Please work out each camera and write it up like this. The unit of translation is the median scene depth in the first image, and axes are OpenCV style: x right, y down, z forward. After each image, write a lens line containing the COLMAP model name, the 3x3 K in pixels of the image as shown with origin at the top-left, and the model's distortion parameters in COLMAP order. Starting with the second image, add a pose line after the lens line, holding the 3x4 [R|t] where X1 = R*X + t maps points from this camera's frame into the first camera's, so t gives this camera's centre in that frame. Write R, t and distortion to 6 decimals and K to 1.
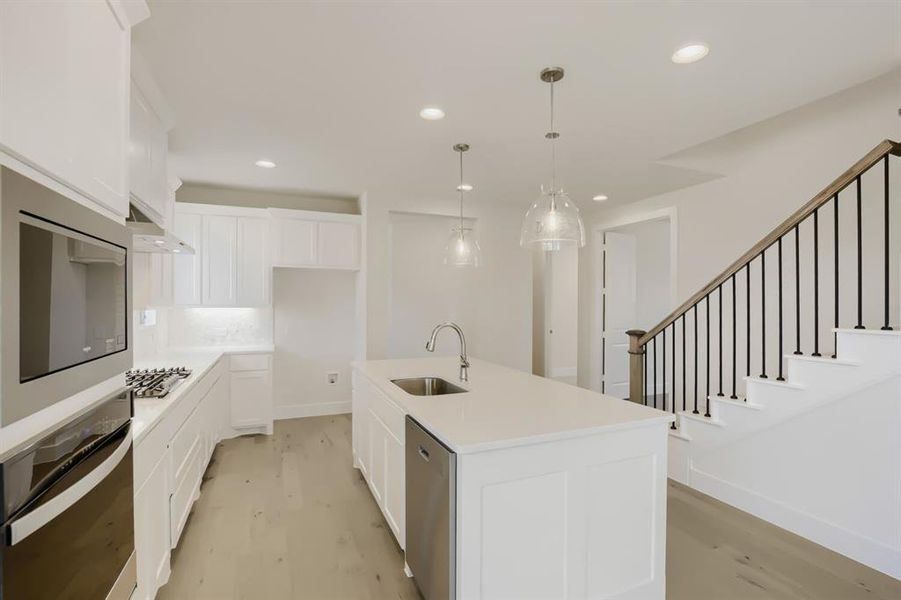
lens RADIAL K [[415.4, 0, 449.0], [0, 415.4, 301.2], [0, 0, 1]] dist [0.000313, 0.001070]
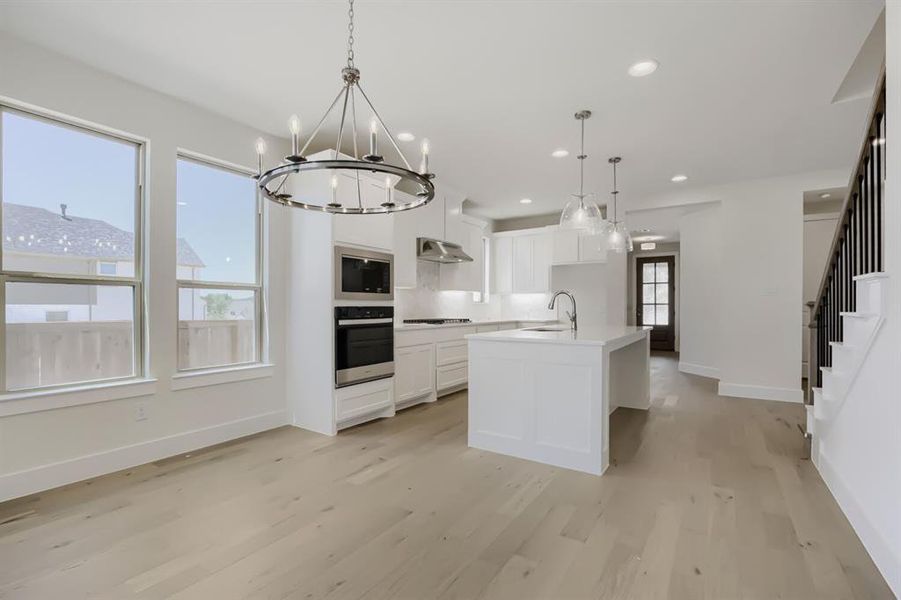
lens RADIAL K [[405.0, 0, 451.2], [0, 405.0, 305.4], [0, 0, 1]] dist [-0.005779, -0.000289]
pose [[0.550623, -0.003538, -0.834746, 0.600024], [0.002594, 0.999993, -0.002527, 0.062915], [0.834750, -0.000774, 0.550629, -0.085909]]
